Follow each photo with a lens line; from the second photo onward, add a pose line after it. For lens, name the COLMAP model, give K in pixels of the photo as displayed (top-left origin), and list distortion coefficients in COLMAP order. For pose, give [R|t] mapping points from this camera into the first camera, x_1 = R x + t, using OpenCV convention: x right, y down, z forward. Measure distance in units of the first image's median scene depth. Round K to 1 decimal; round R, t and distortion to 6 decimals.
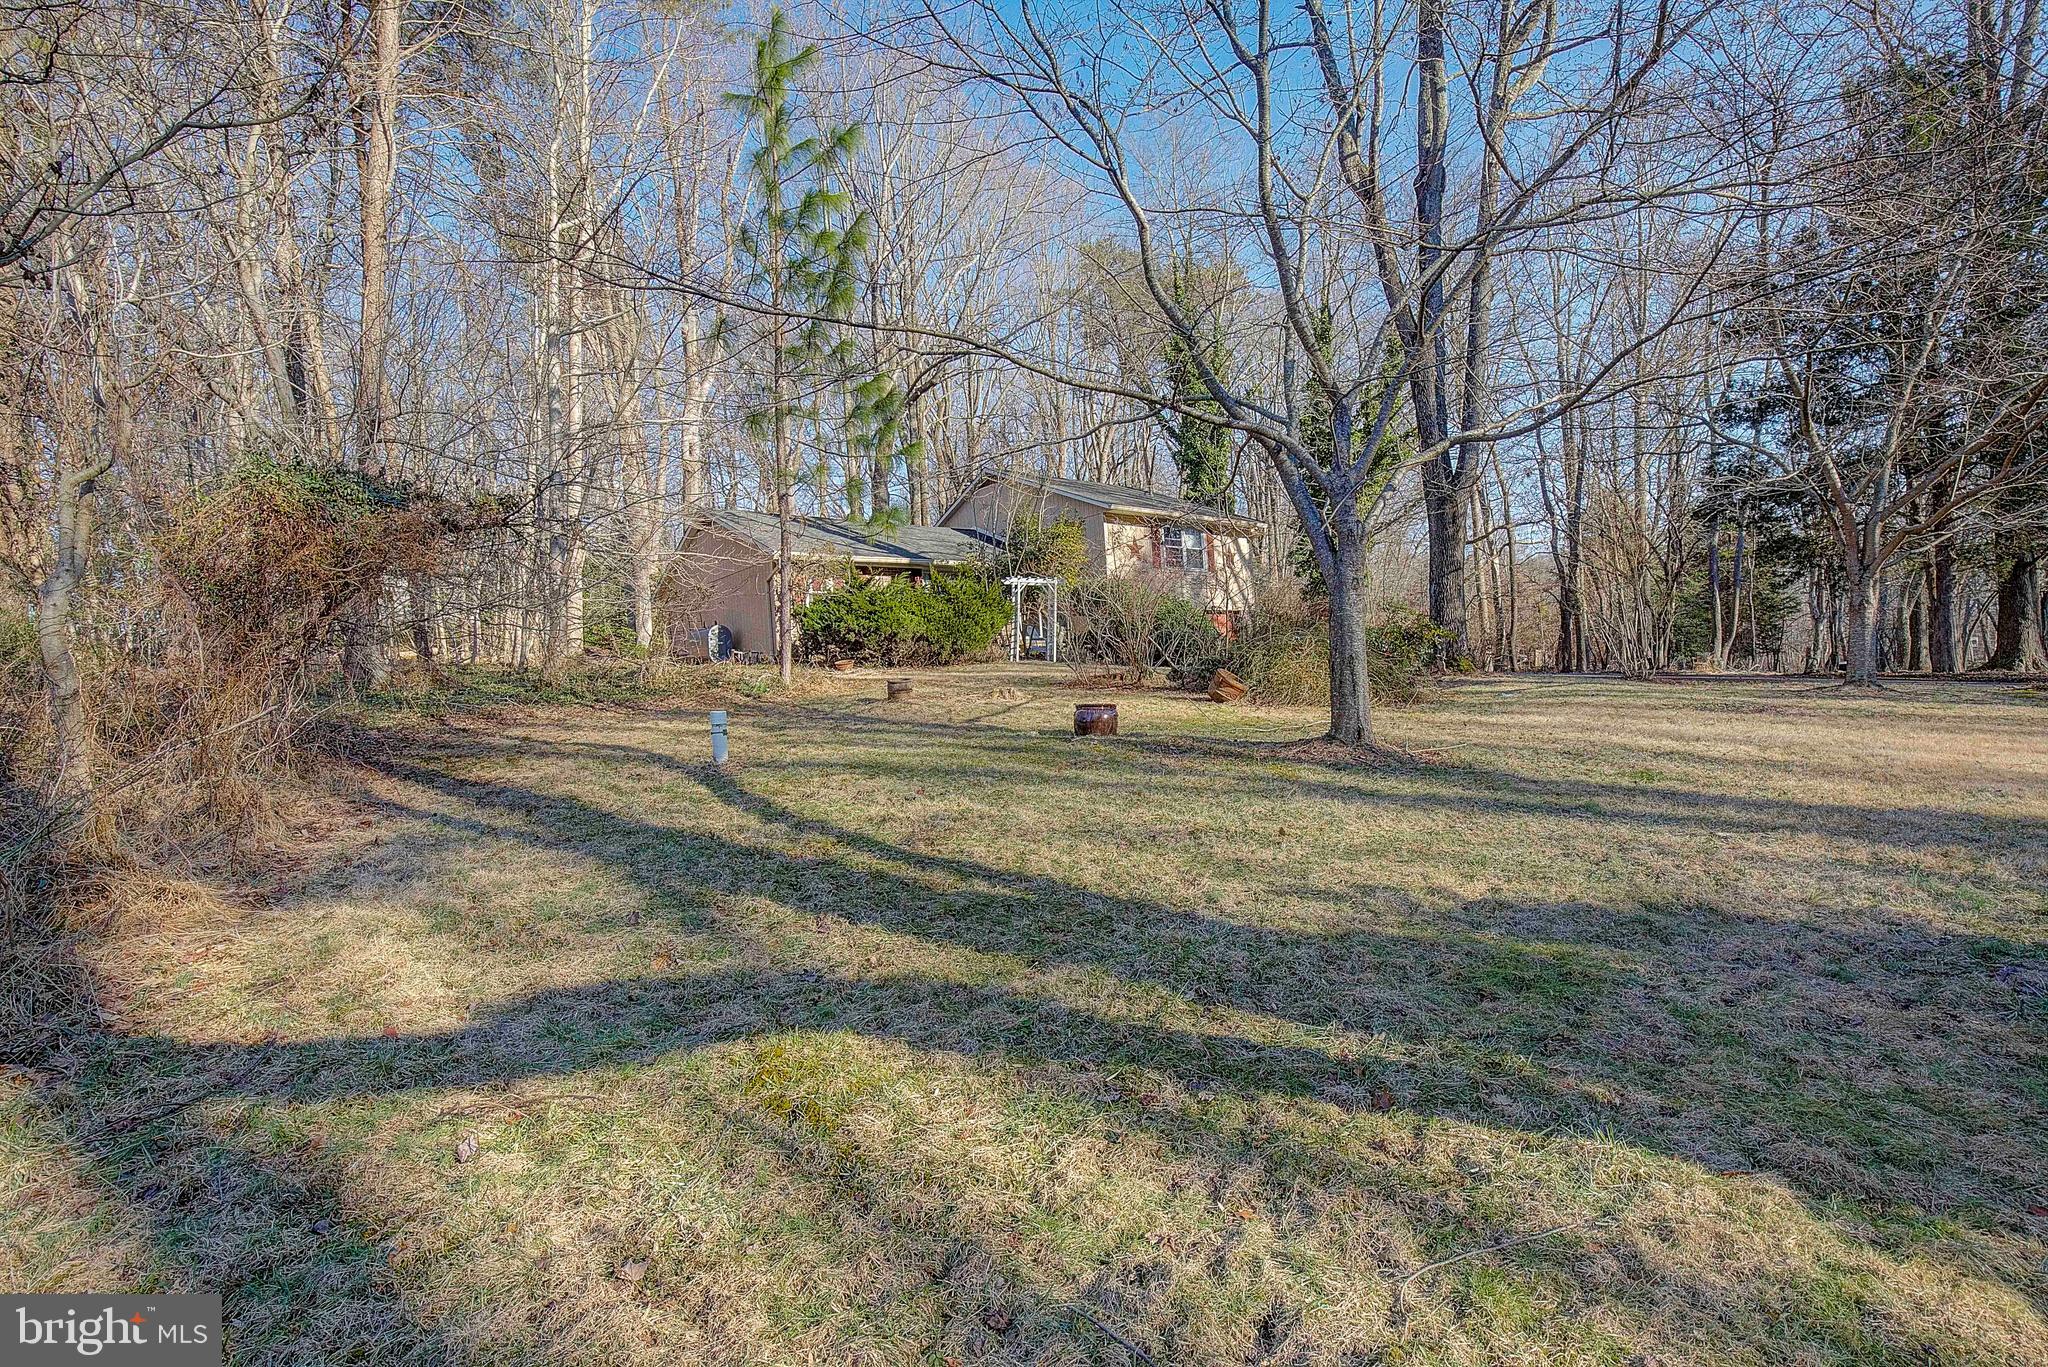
lens RADIAL K [[932.9, 0, 1024.0], [0, 932.9, 683.5], [0, 0, 1]] dist [-0.017523, 0.000091]
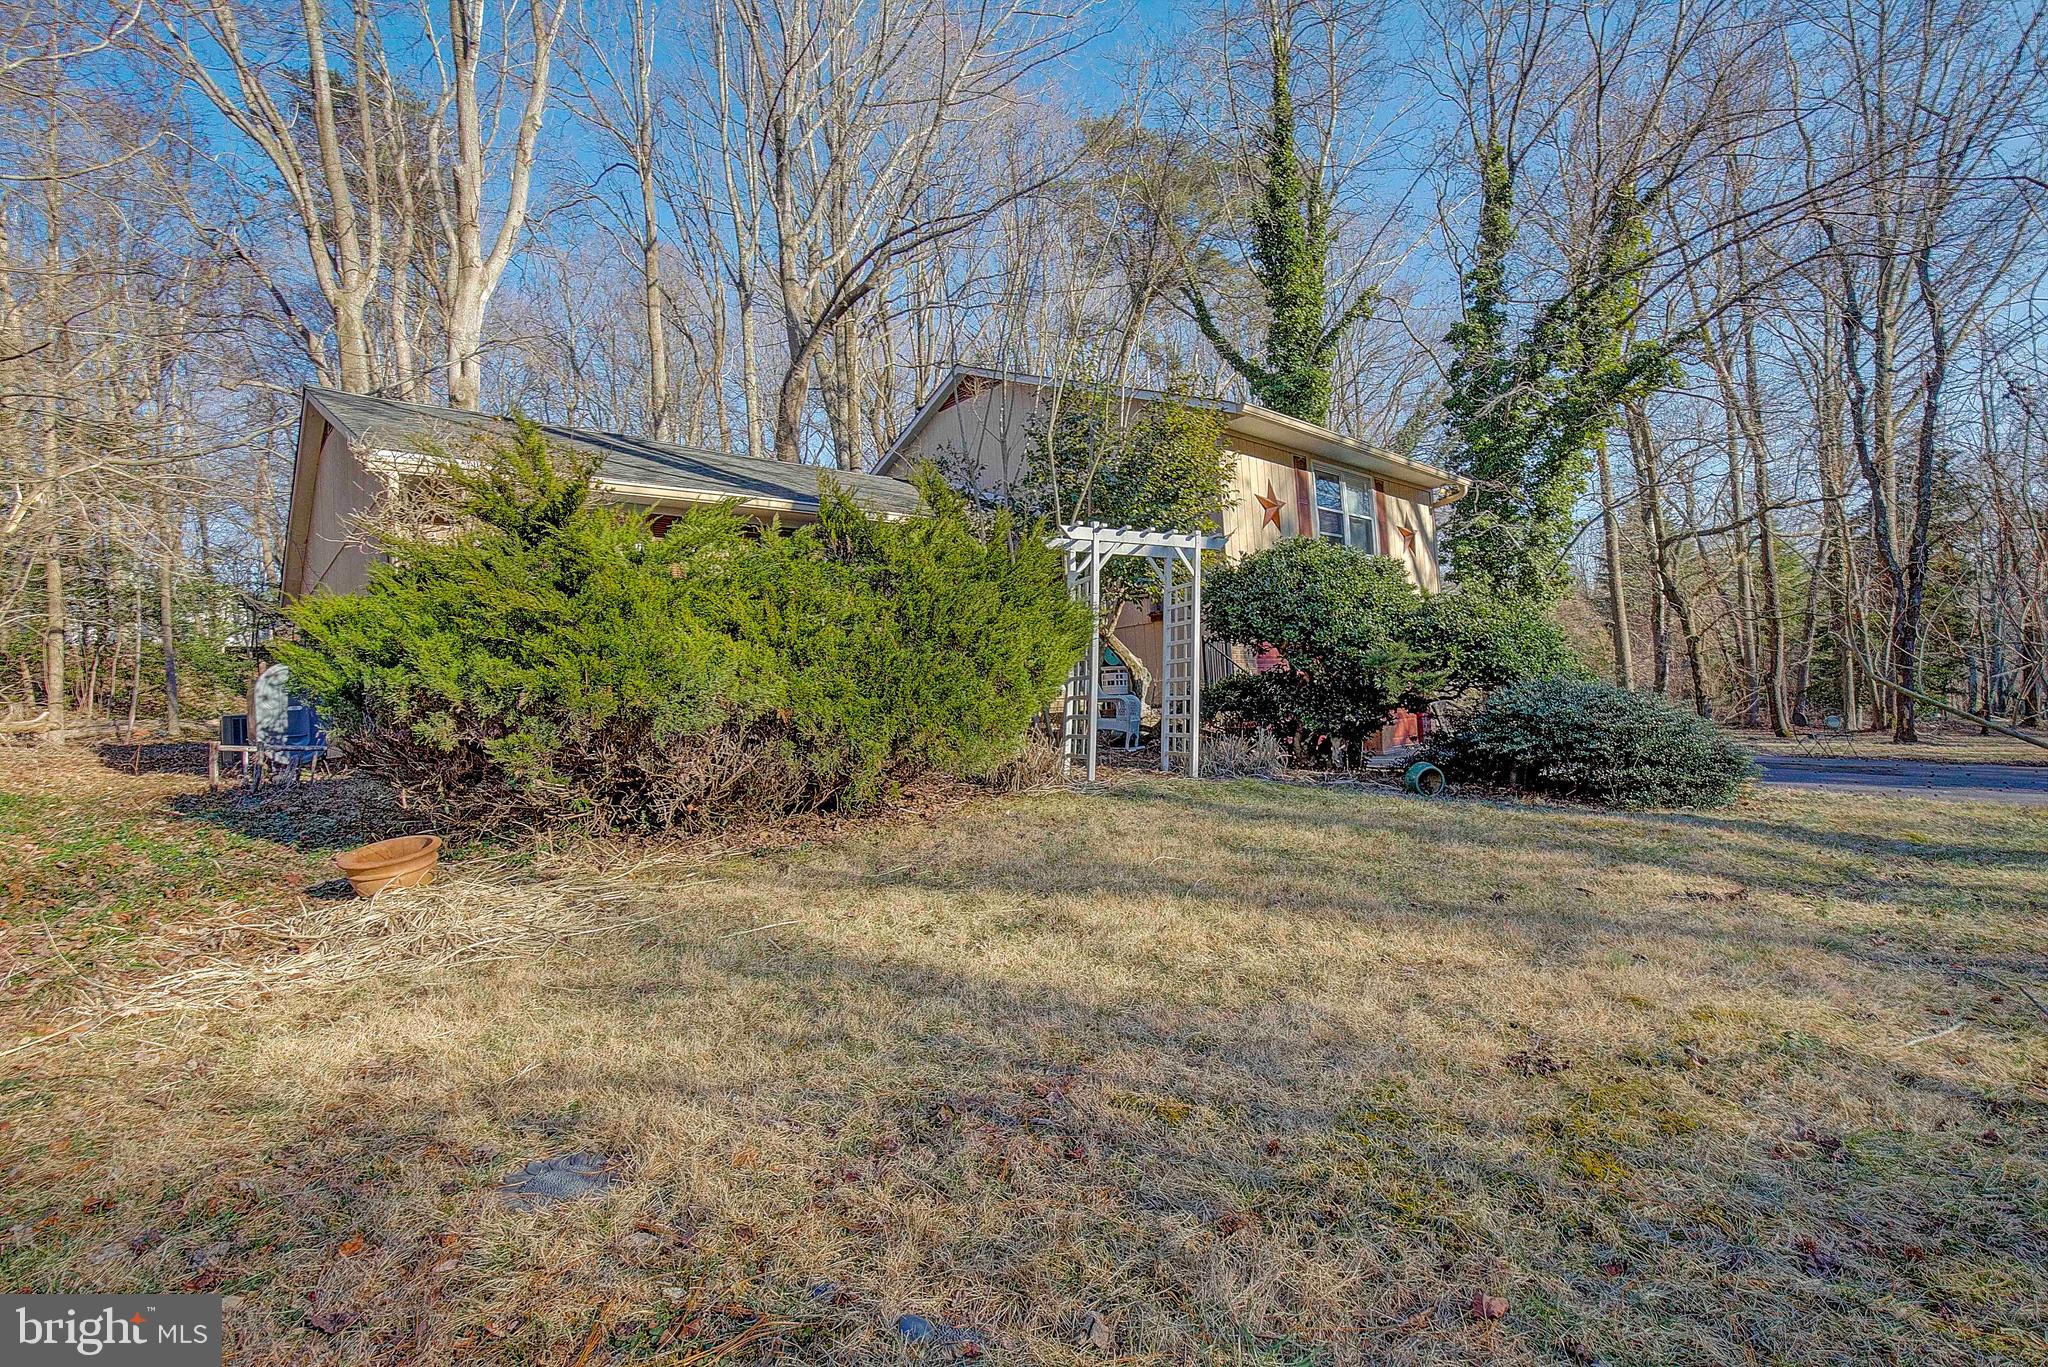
lens RADIAL K [[932.9, 0, 1024.0], [0, 932.9, 683.5], [0, 0, 1]] dist [-0.017523, 0.000091]
pose [[0.998556, 0.000225, 0.053715, -0.048719], [0.001350, 0.999570, -0.029279, -0.047426], [-0.053699, 0.029309, 0.998127, 0.664525]]
